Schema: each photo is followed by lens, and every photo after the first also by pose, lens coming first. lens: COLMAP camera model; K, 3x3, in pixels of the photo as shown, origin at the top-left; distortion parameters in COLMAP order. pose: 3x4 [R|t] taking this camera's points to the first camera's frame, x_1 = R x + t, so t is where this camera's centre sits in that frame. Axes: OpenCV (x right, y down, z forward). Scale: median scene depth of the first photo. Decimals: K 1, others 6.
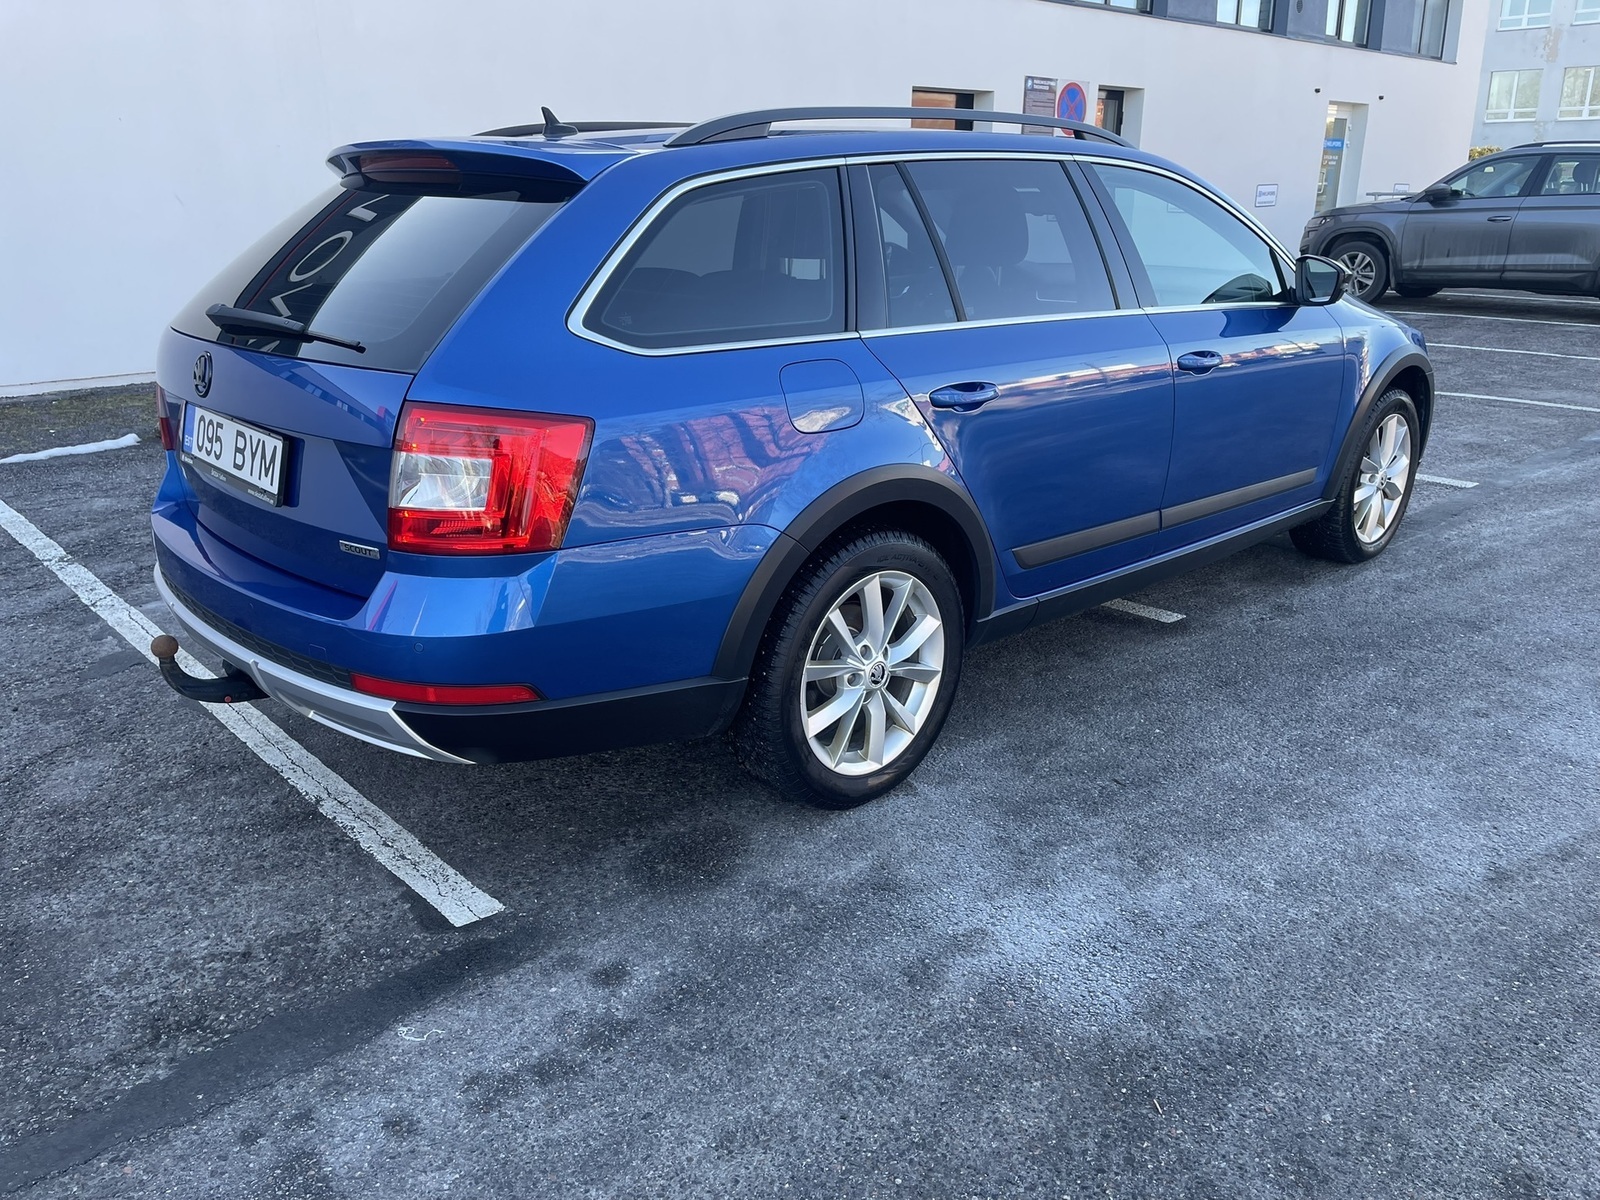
lens RADIAL K [[1209.7, 0, 804.0], [0, 1209.7, 594.2], [0, 0, 1]] dist [0.088307, -0.113519]
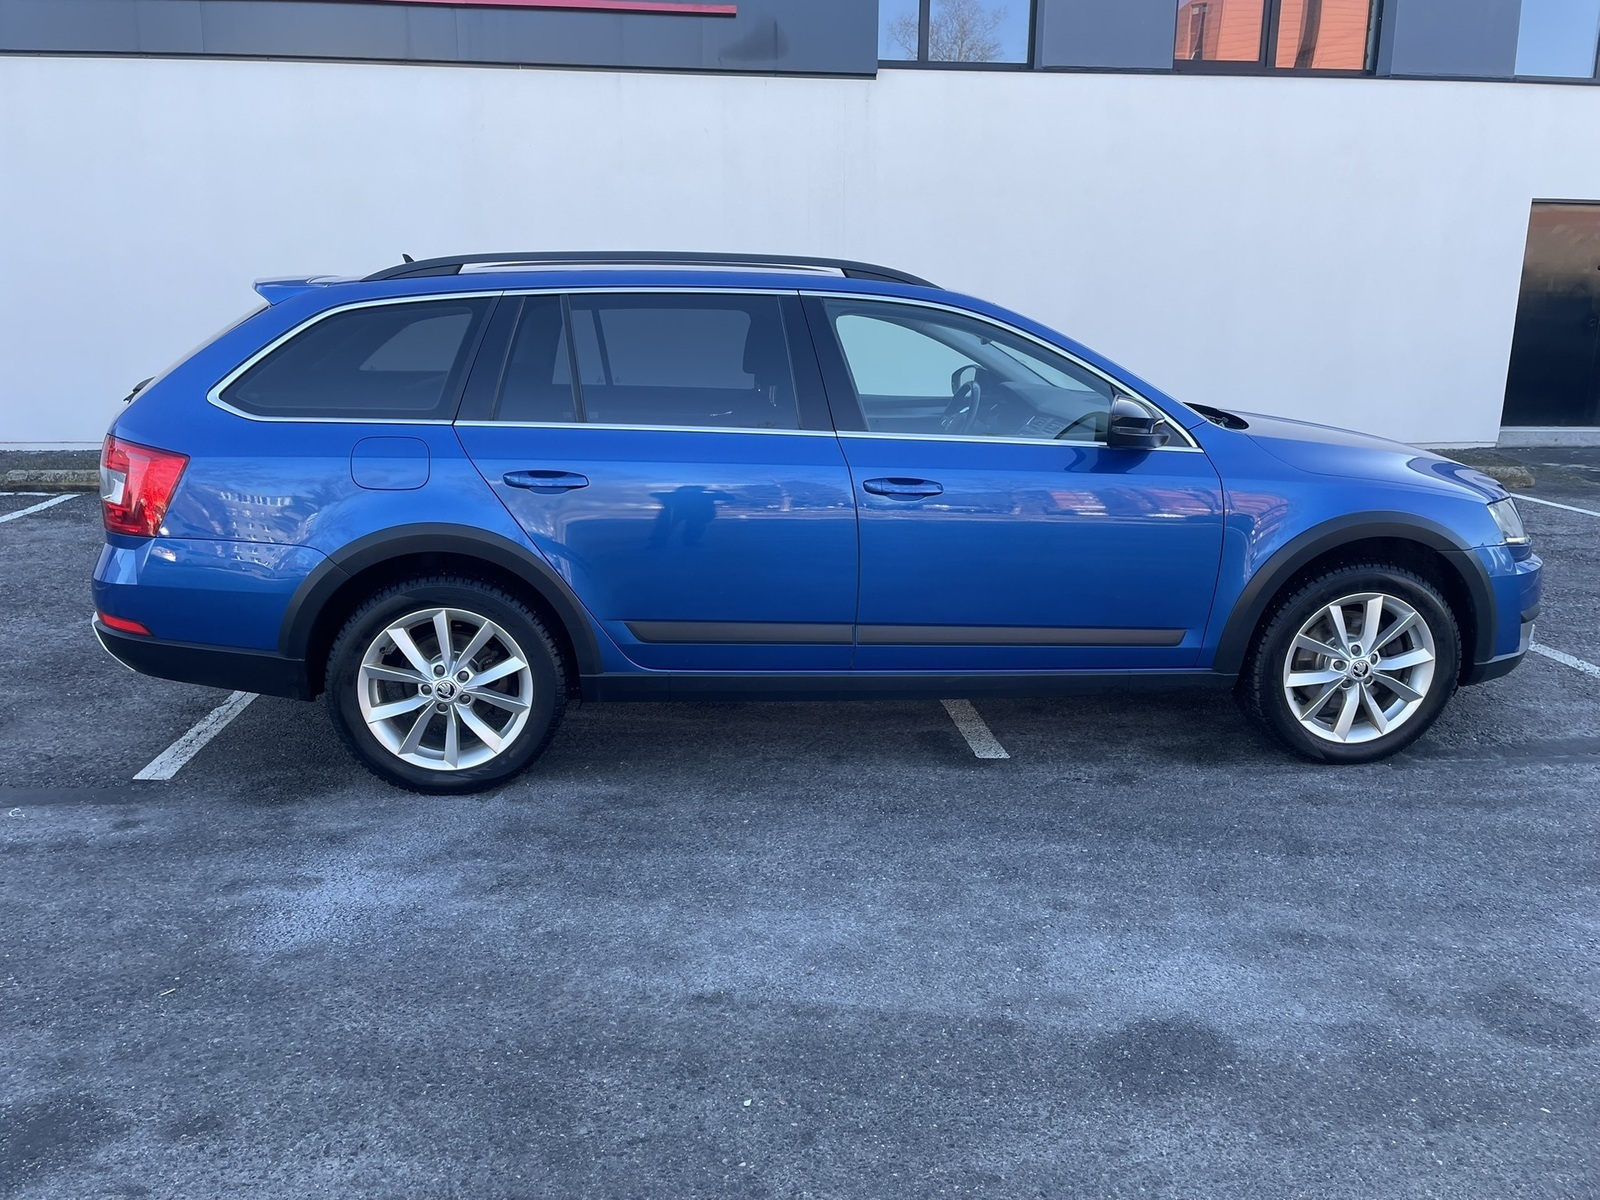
lens RADIAL K [[1209.7, 0, 804.0], [0, 1209.7, 594.2], [0, 0, 1]] dist [0.088307, -0.113519]
pose [[0.791303, 0.154012, -0.591709, 0.783468], [-0.205655, 0.978413, -0.020362, -0.059000], [0.575800, 0.137800, 0.805895, 0.134197]]
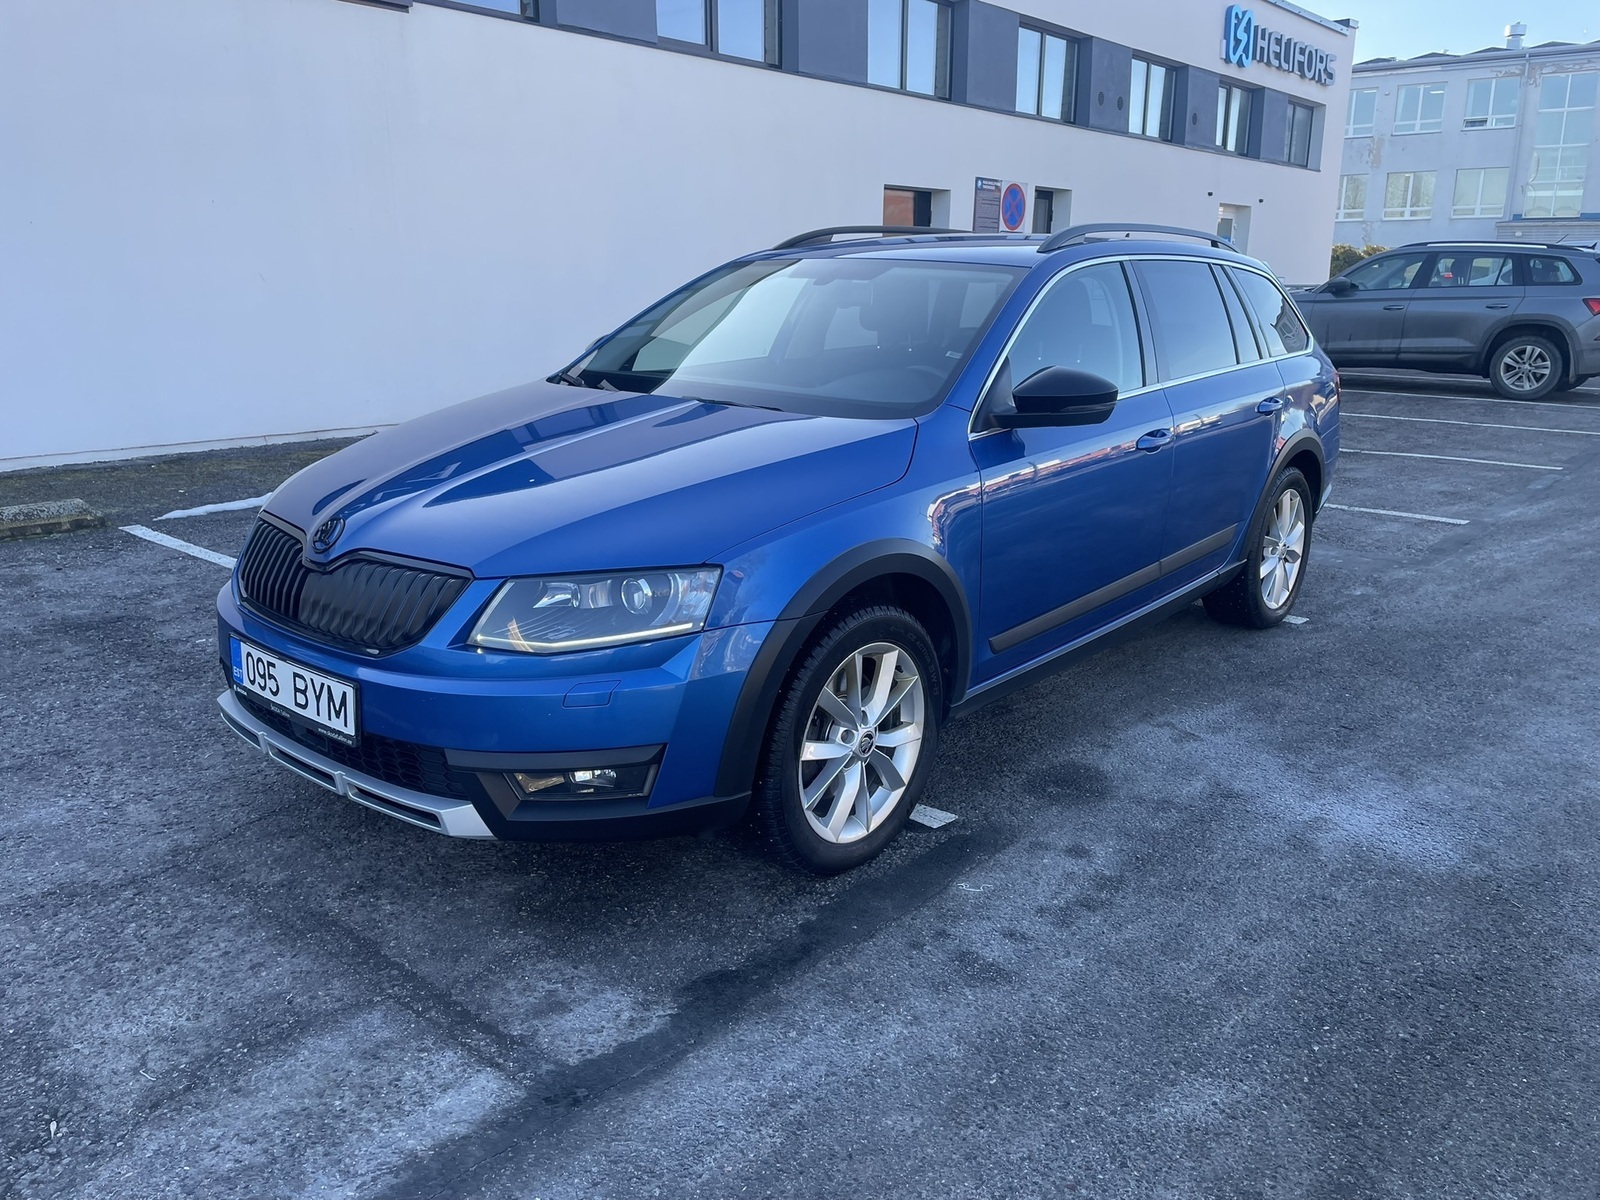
lens RADIAL K [[1206.9, 0, 810.7], [0, 1206.9, 600.5], [0, 0, 1]] dist [0.084525, -0.114241]
pose [[0.993527, -0.017174, 0.112289, -0.349418], [0.023662, 0.998111, -0.056702, 0.061811], [-0.111103, 0.058992, 0.992057, -0.180927]]
